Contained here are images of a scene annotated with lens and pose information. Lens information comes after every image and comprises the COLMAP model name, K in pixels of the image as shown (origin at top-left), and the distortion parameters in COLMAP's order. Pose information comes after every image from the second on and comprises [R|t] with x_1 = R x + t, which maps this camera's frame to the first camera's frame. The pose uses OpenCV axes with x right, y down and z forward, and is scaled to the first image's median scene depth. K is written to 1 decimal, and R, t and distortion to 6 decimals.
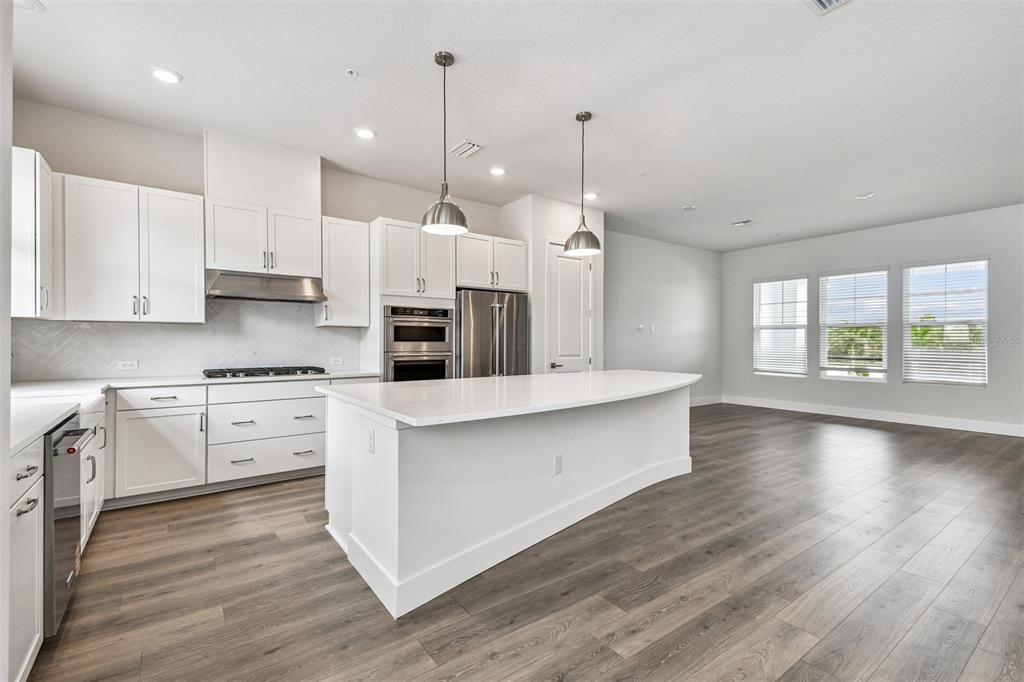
lens RADIAL K [[463.2, 0, 517.0], [0, 463.2, 340.2], [0, 0, 1]] dist [0.032206, -0.007045]
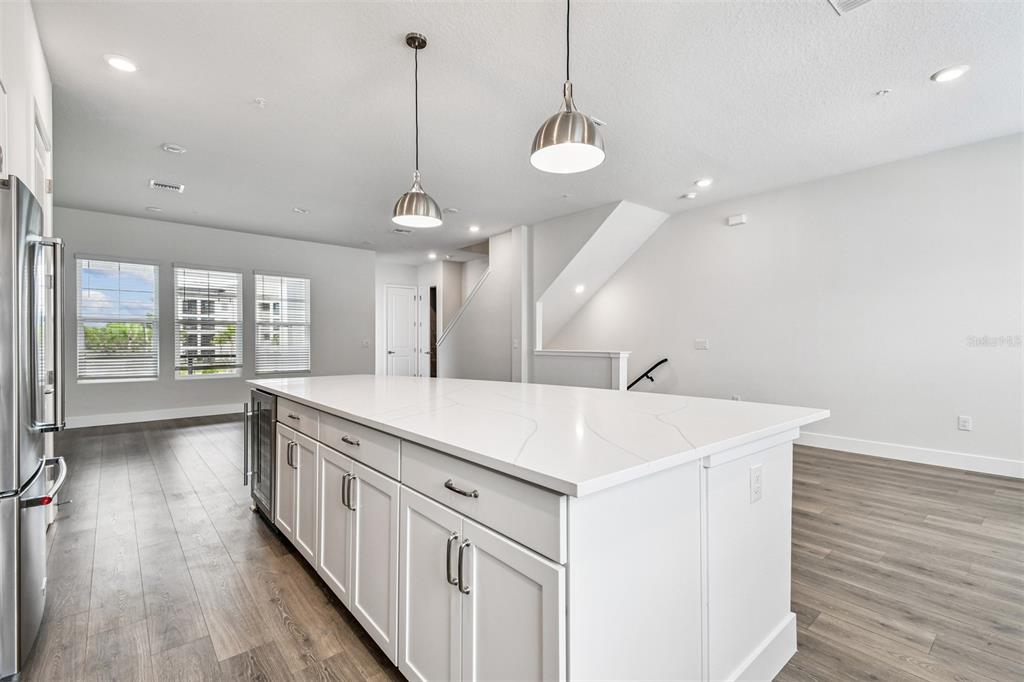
lens RADIAL K [[463.2, 0, 505.6], [0, 463.2, 340.6], [0, 0, 1]] dist [0.032206, -0.007045]
pose [[-0.051355, -0.003416, 0.998675, -0.947896], [-0.003621, 0.999988, 0.003234, 0.002978], [-0.998674, -0.003450, -0.051366, 1.338777]]
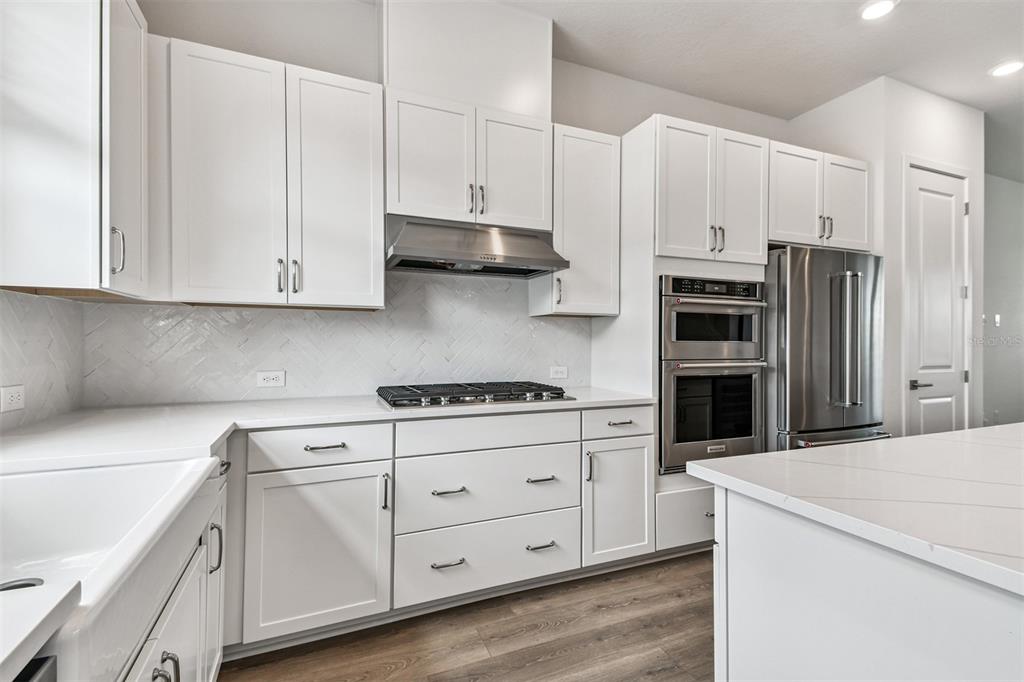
lens RADIAL K [[463.2, 0, 510.7], [0, 463.2, 340.0], [0, 0, 1]] dist [0.032206, -0.007045]
pose [[0.971156, 0.003221, -0.238423, -0.352247], [-0.002334, 0.999989, 0.004003, 0.000282], [0.238433, -0.003331, 0.971153, 0.450515]]
